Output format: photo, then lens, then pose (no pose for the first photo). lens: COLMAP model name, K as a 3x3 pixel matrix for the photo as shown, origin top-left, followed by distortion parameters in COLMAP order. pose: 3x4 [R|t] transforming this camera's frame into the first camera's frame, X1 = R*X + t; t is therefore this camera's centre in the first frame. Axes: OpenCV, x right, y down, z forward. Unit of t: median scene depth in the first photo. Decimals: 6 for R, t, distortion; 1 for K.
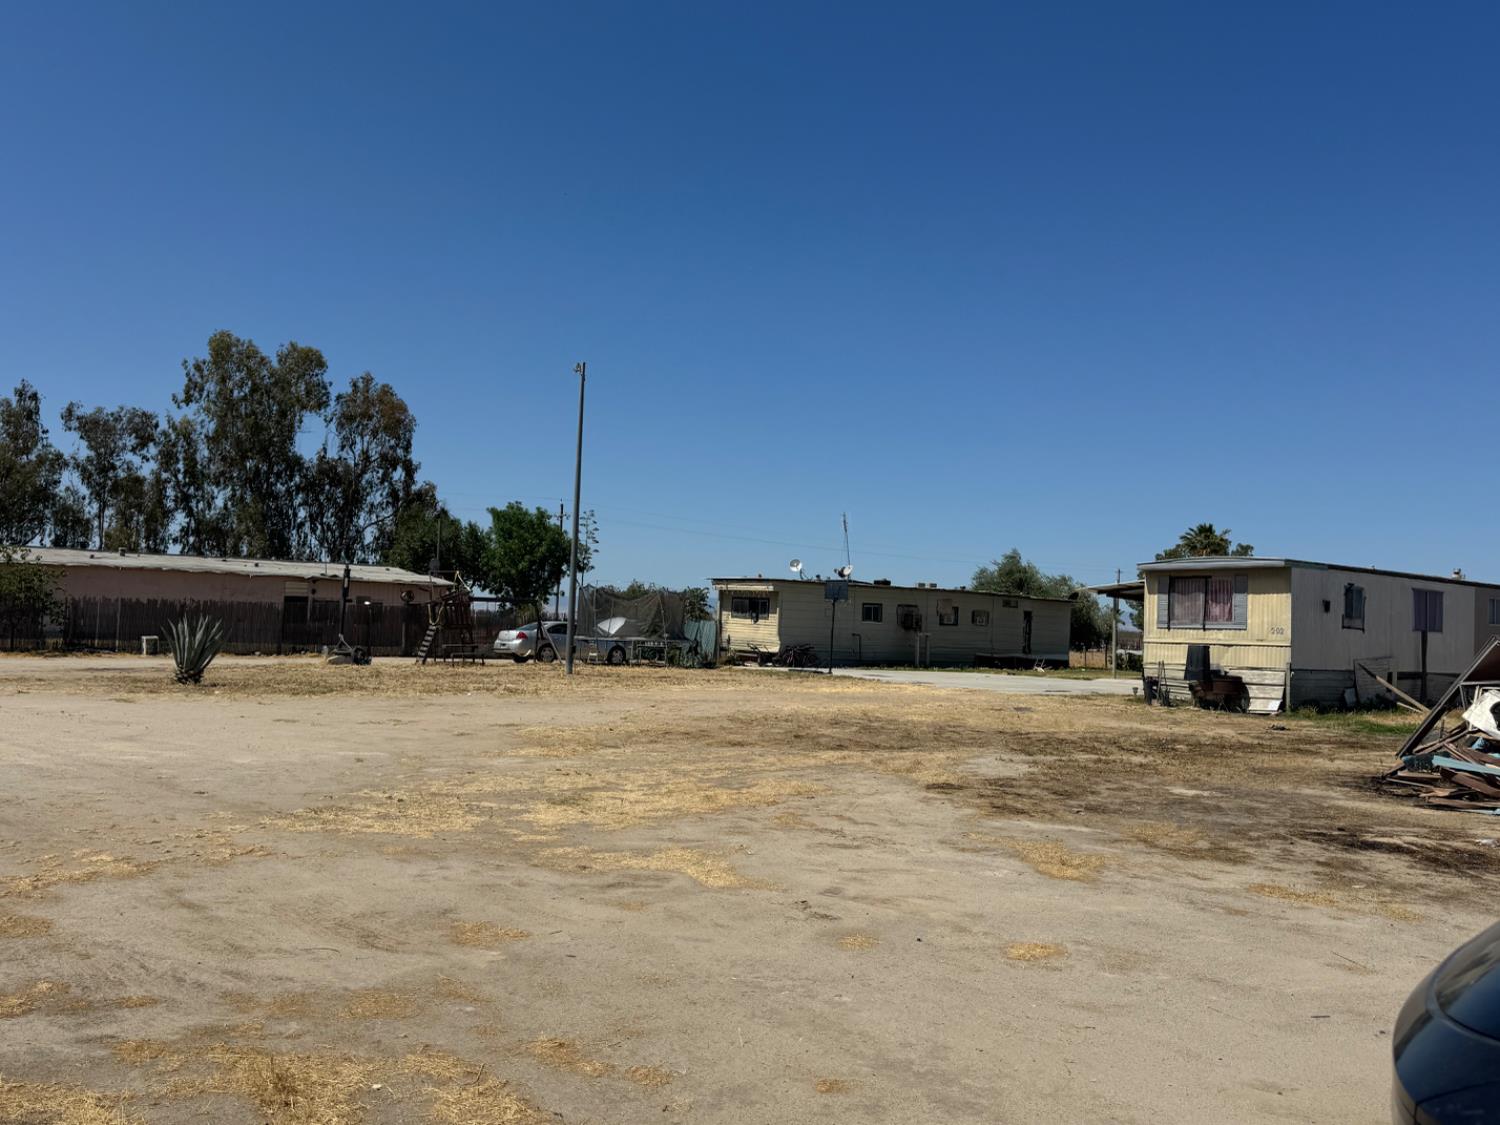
lens RADIAL K [[1198.3, 0, 754.7], [0, 1198.3, 538.7], [0, 0, 1]] dist [0.116612, -0.227298]
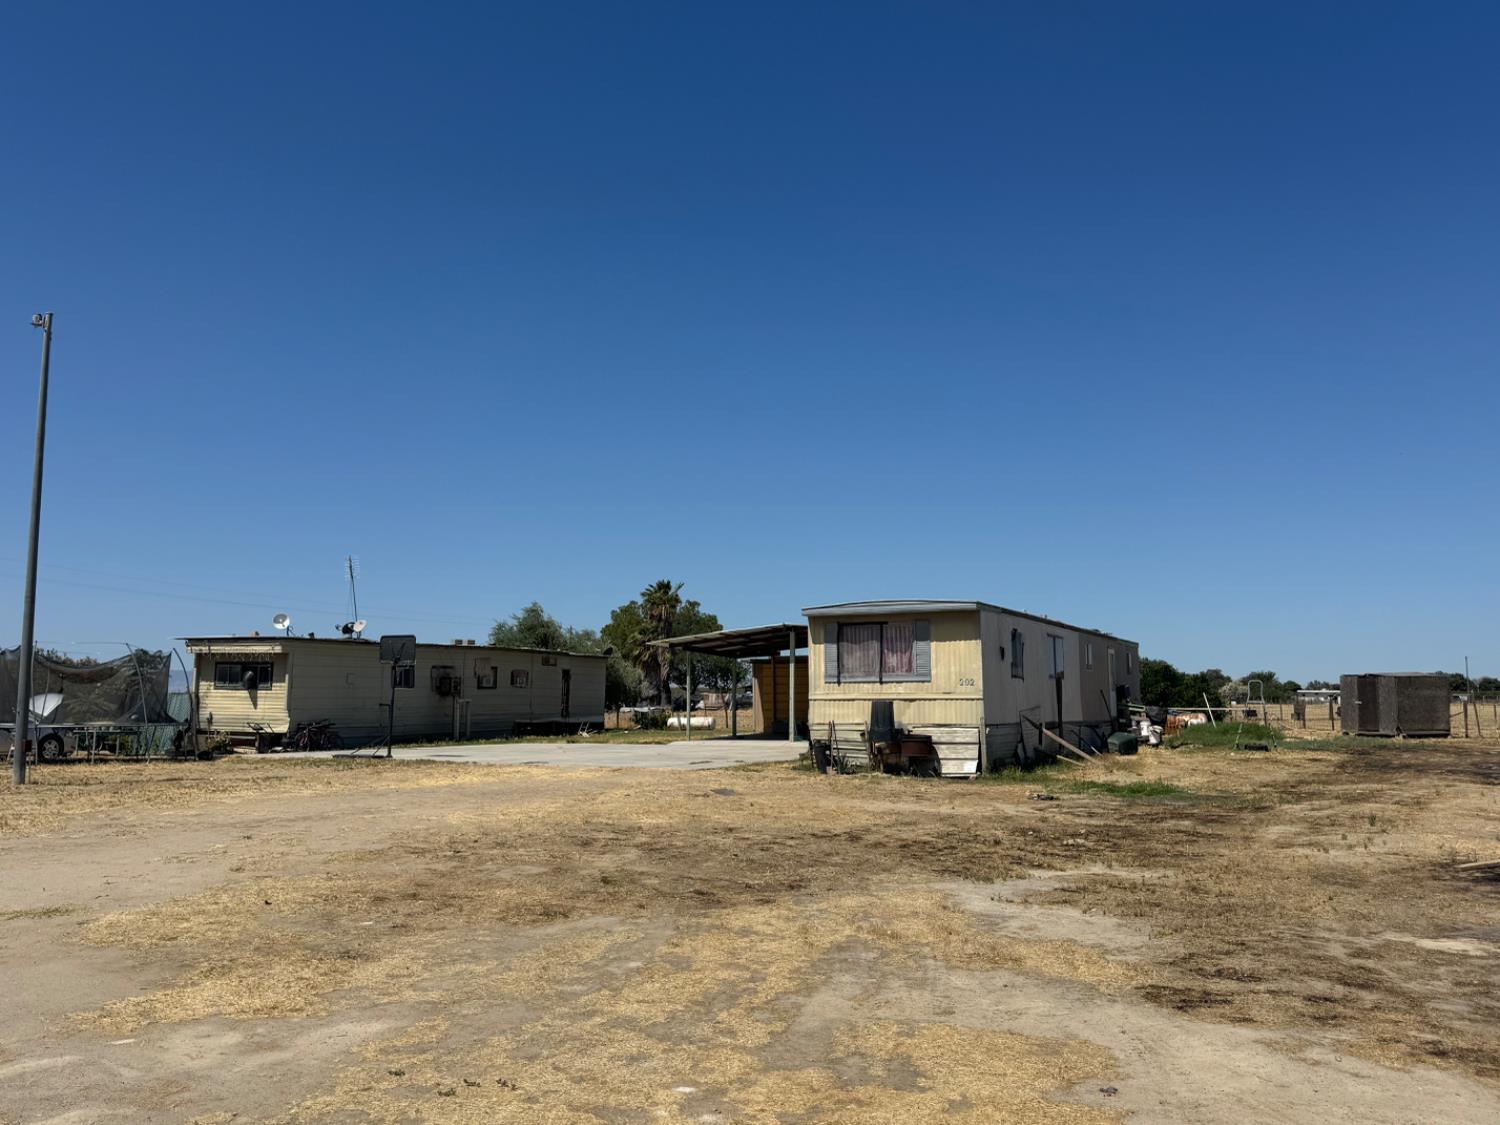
lens RADIAL K [[1198.3, 0, 754.7], [0, 1198.3, 538.7], [0, 0, 1]] dist [0.116612, -0.227298]
pose [[0.893627, 0.022909, 0.448225, -0.055269], [-0.000879, 0.998784, -0.049295, 0.007152], [-0.448809, 0.043658, 0.892560, 0.136982]]
